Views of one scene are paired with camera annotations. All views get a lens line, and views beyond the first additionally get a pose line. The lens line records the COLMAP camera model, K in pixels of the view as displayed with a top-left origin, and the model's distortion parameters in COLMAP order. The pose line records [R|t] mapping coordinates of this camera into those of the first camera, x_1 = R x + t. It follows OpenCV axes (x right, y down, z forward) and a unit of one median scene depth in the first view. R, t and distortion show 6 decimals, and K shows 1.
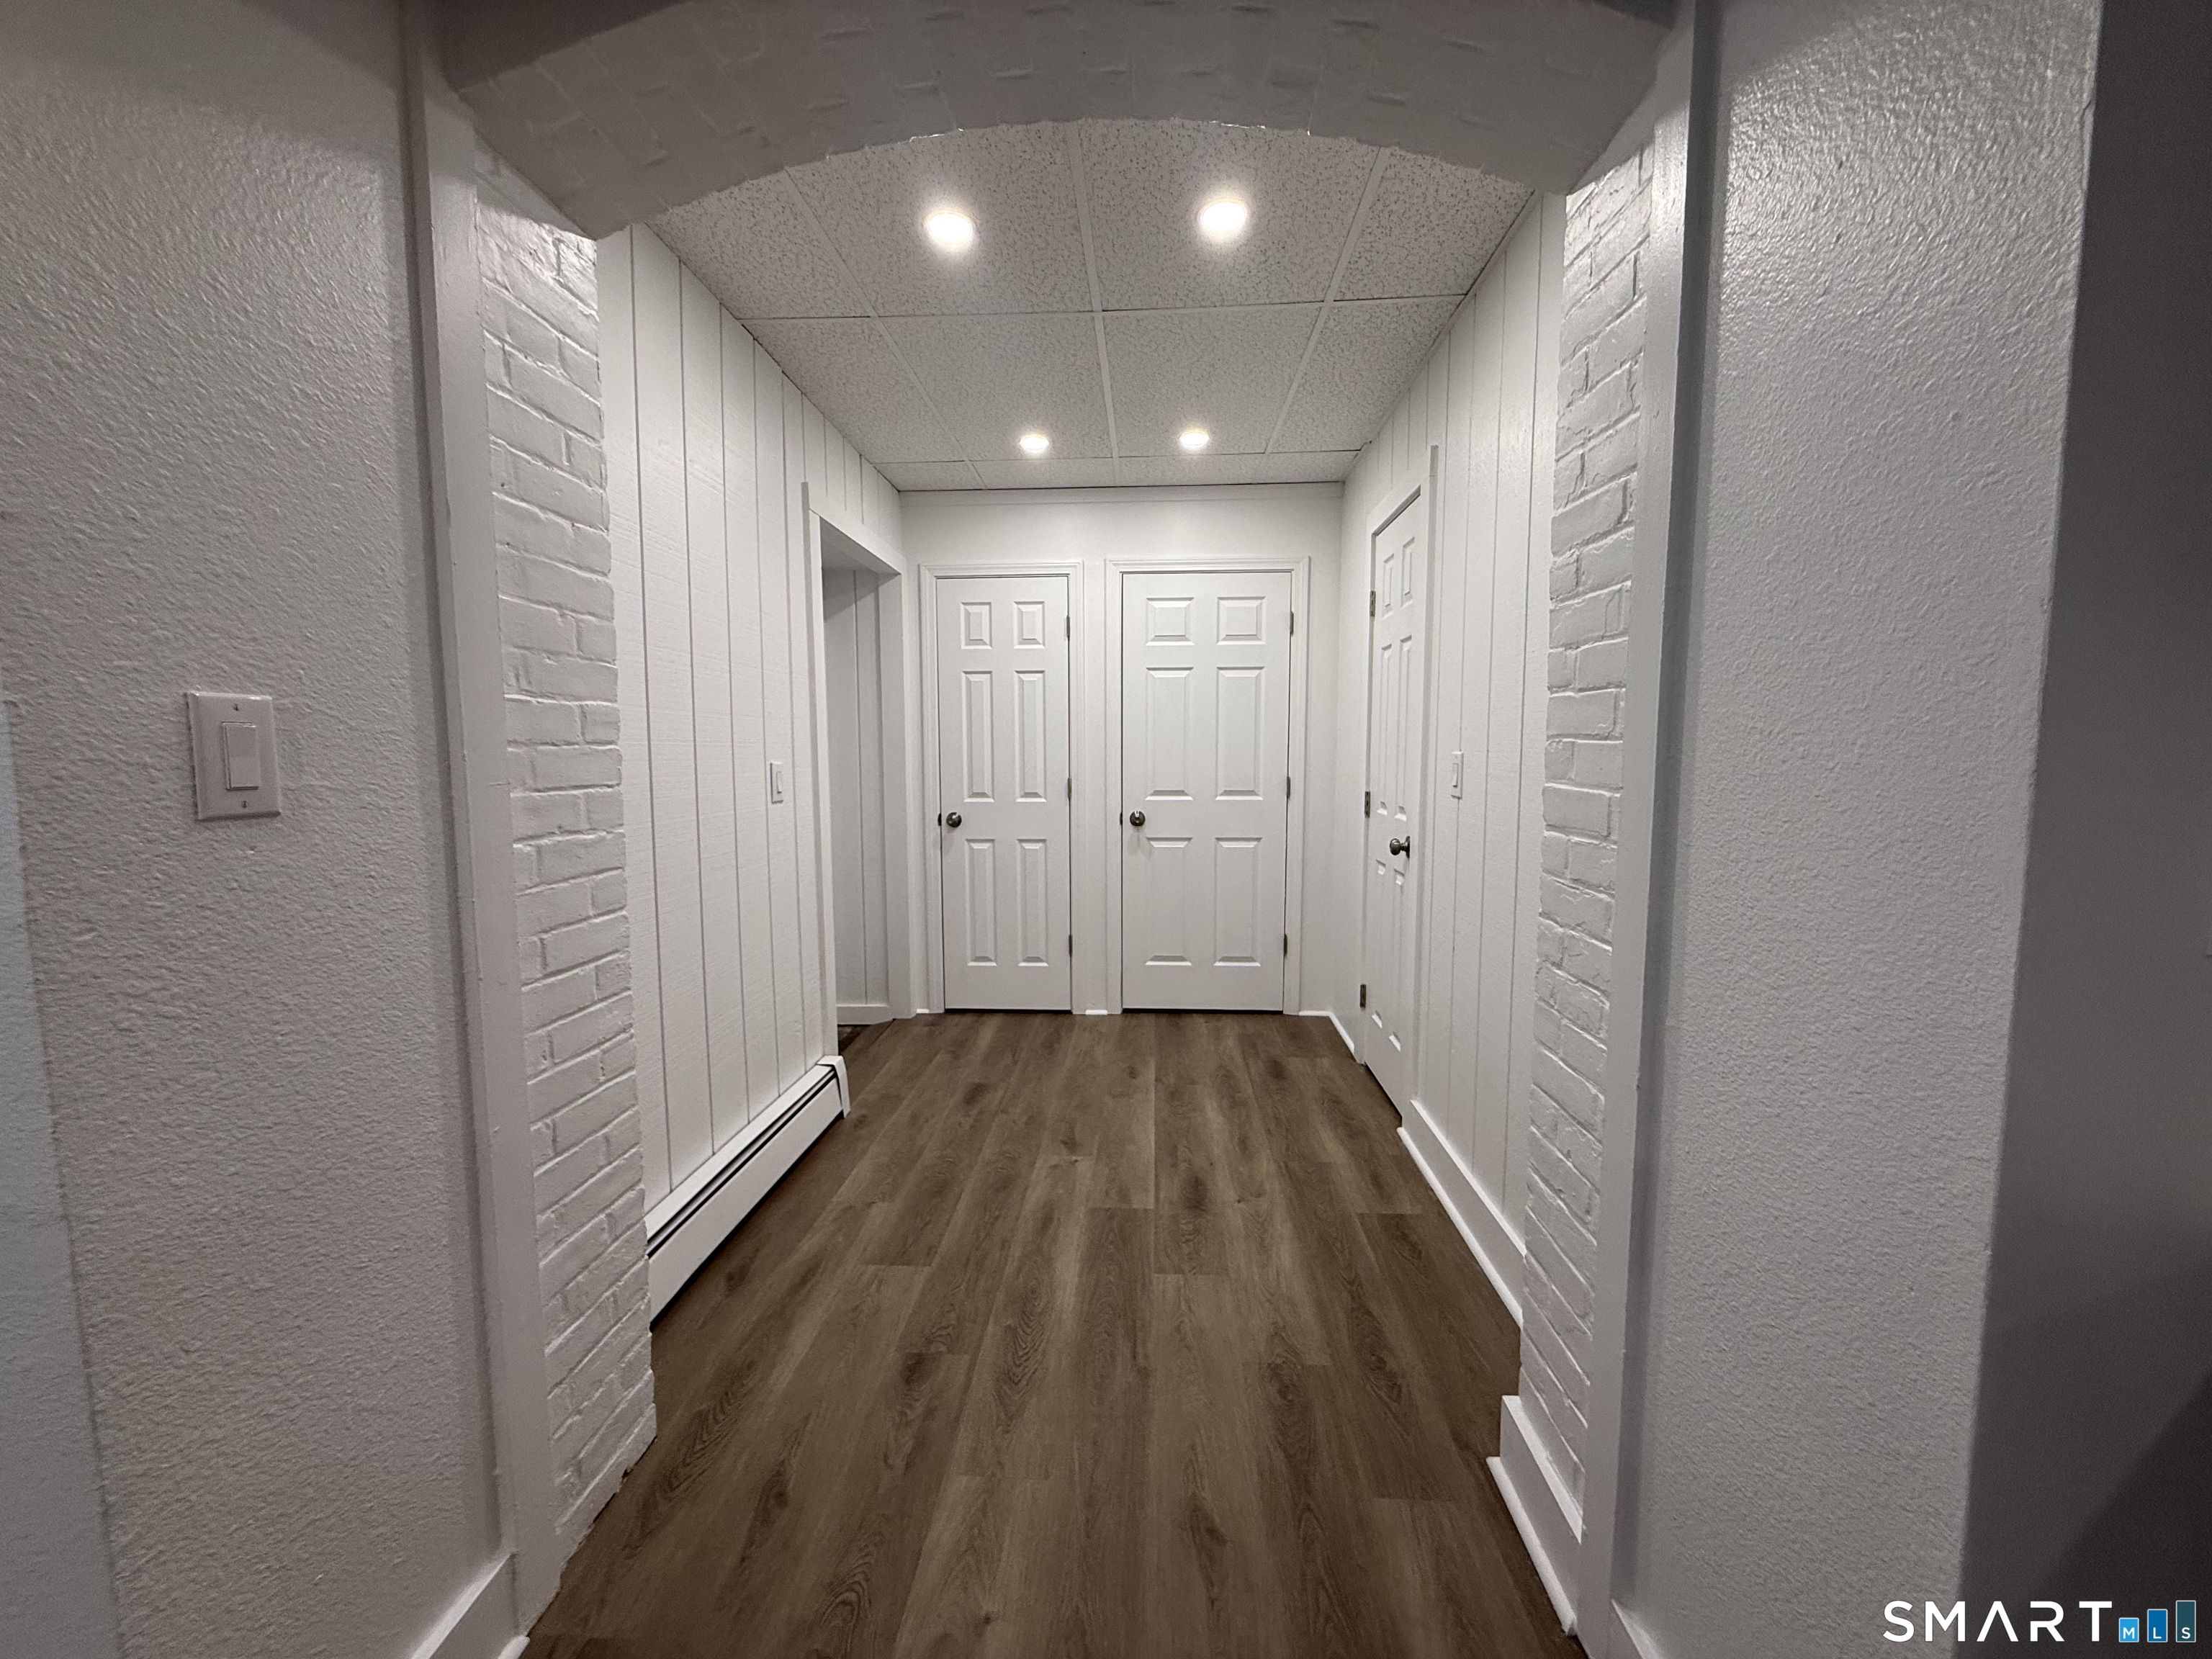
lens RADIAL K [[880.8, 0, 1101.7], [0, 880.8, 827.5], [0, 0, 1]] dist [-0.001818, 0.000065]
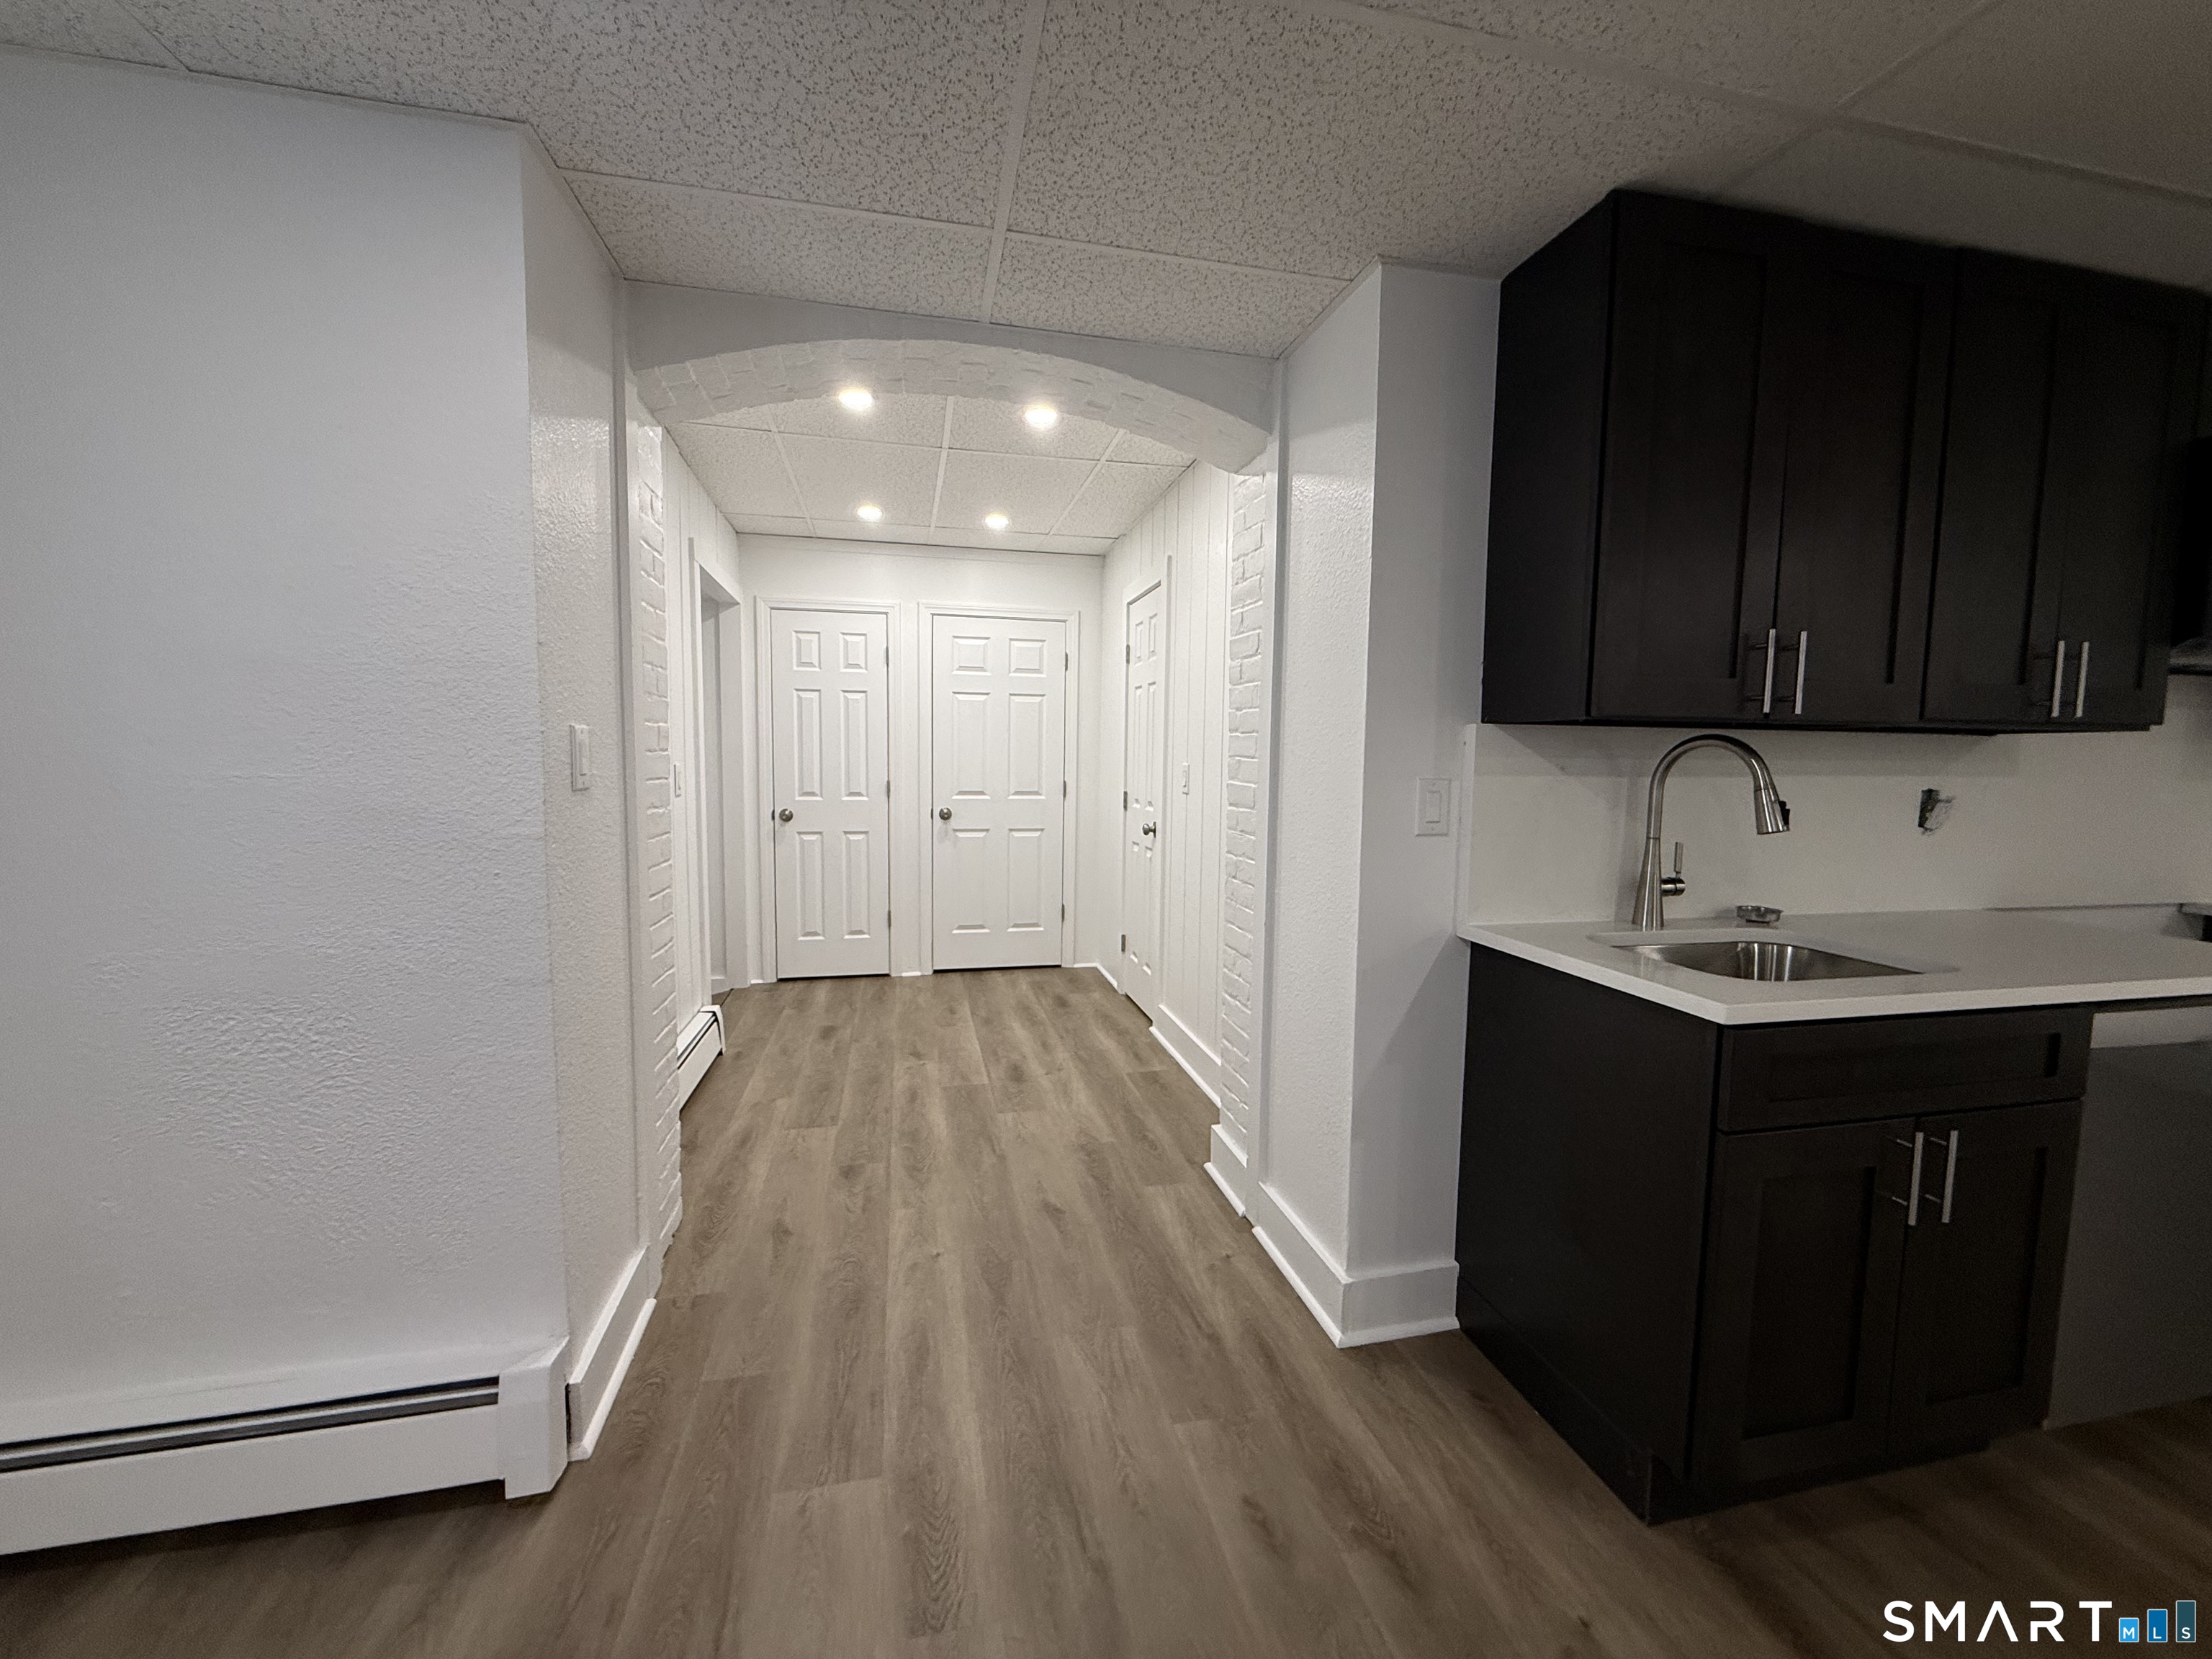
lens RADIAL K [[880.8, 0, 1101.7], [0, 880.8, 827.5], [0, 0, 1]] dist [-0.001818, 0.000065]
pose [[0.960270, -0.006562, 0.278995, -0.118135], [0.008977, 0.999932, -0.007379, 0.025630], [-0.278928, 0.009590, 0.960264, -0.307985]]
